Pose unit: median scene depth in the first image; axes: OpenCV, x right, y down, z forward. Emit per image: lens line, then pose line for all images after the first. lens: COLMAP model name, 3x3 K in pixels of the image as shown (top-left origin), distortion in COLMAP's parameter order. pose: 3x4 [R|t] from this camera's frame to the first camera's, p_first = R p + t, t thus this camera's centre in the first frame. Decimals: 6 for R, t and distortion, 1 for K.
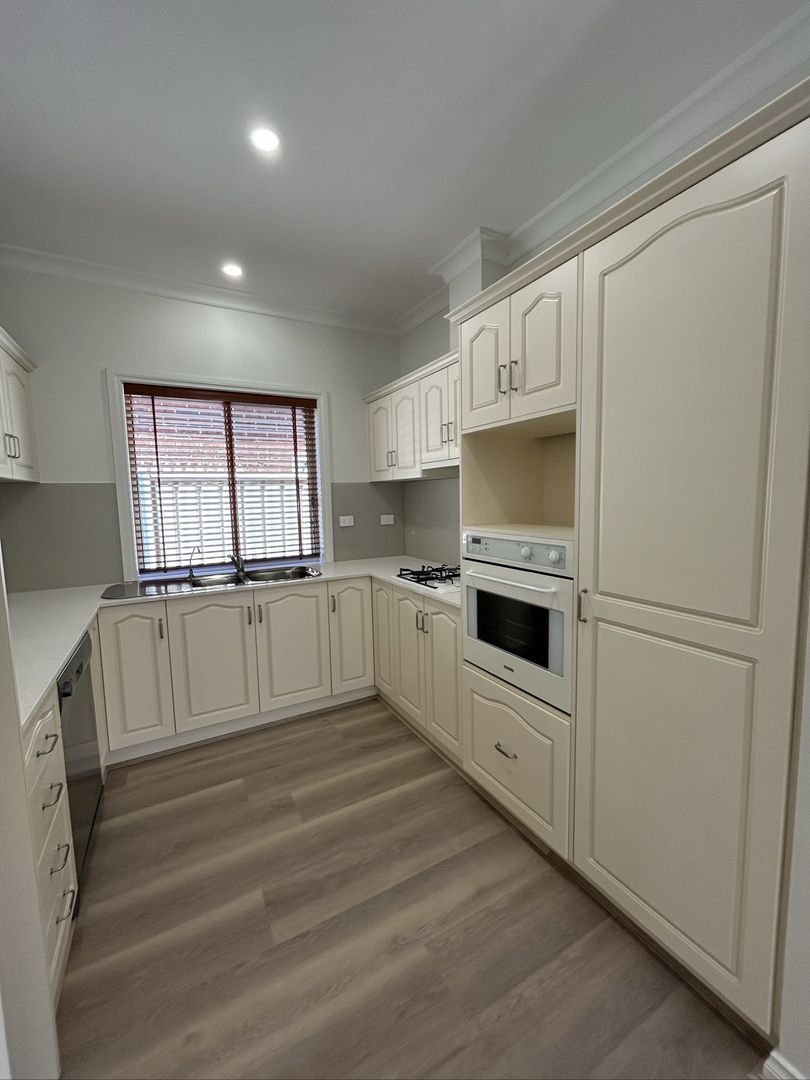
lens RADIAL K [[432.1, 0, 405.0], [0, 432.1, 540.0], [0, 0, 1]] dist [-0.003518, -0.000242]
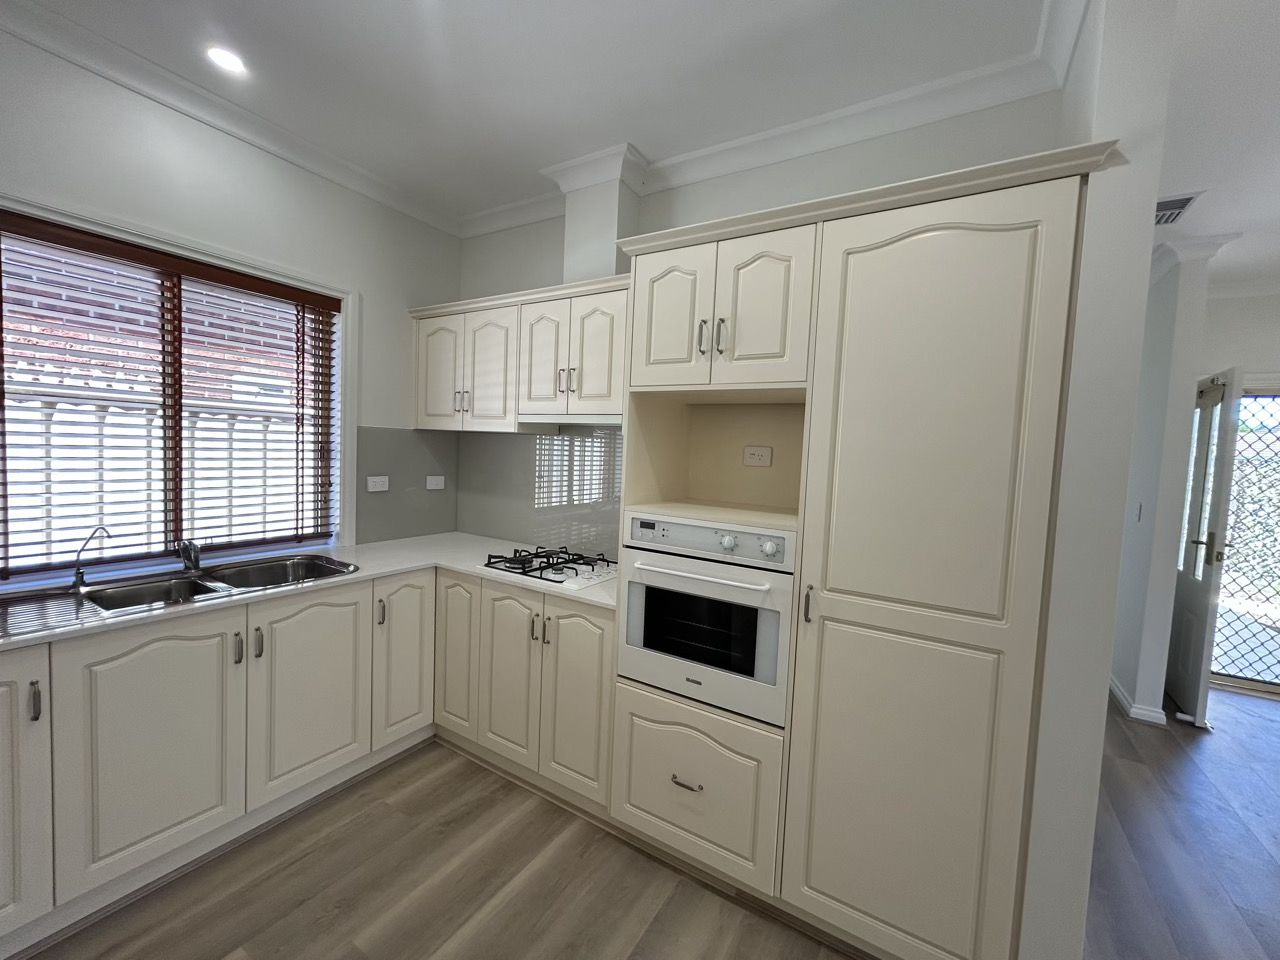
lens RADIAL K [[512.1, 0, 640.0], [0, 512.1, 480.0], [0, 0, 1]] dist [-0.003518, -0.000242]
pose [[0.869923, 0.031498, 0.492181, -0.242263], [-0.014297, 0.999150, -0.038672, -0.034239], [-0.492981, 0.026605, 0.869633, 0.131943]]
